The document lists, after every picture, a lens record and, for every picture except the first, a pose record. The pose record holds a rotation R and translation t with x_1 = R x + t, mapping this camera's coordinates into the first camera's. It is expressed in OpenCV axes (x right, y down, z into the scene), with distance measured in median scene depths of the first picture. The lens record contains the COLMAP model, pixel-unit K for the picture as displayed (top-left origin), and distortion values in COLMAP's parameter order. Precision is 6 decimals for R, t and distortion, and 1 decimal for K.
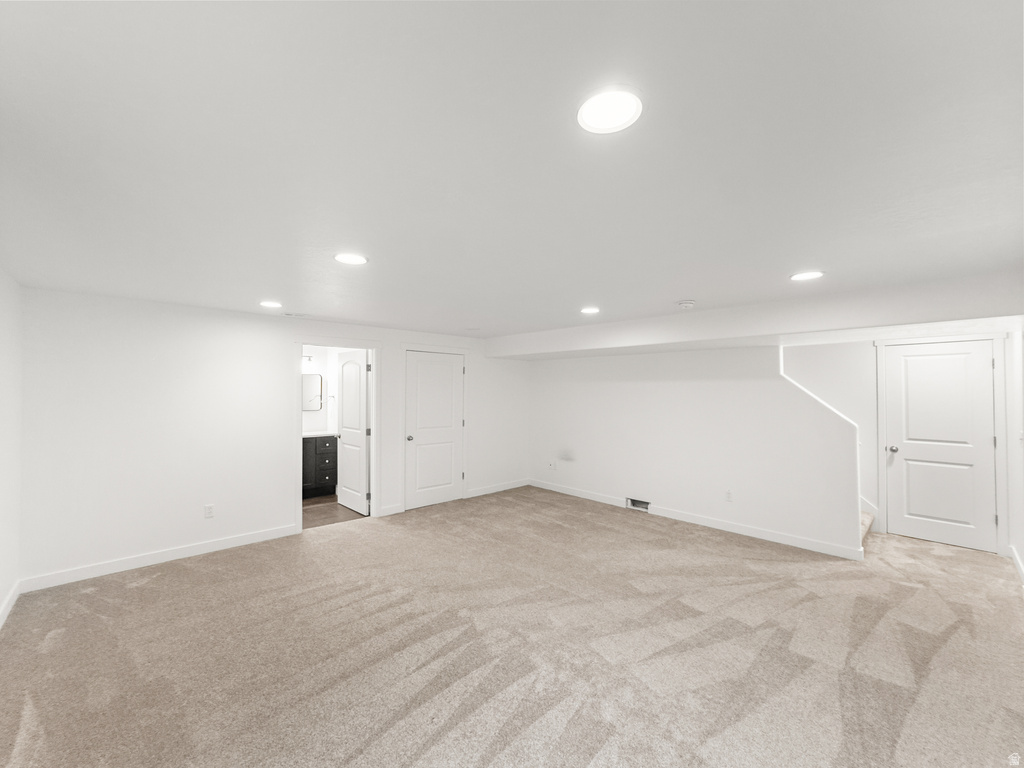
lens RADIAL K [[413.5, 0, 516.0], [0, 413.5, 385.2], [0, 0, 1]] dist [-0.035616, 0.015326]
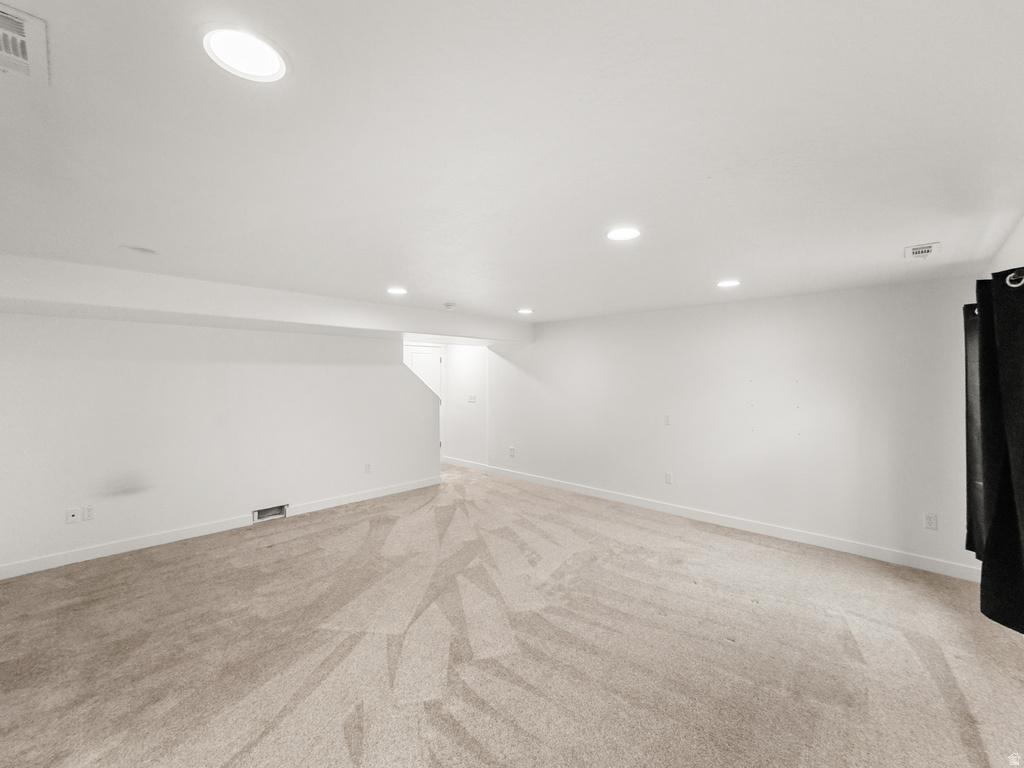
lens RADIAL K [[413.5, 0, 516.0], [0, 413.5, 385.2], [0, 0, 1]] dist [-0.035616, 0.015326]
pose [[-0.036255, -0.026630, 0.998988, -0.677222], [-0.013257, 0.999570, 0.026165, 0.005867], [-0.999255, -0.012295, -0.036592, 0.682691]]
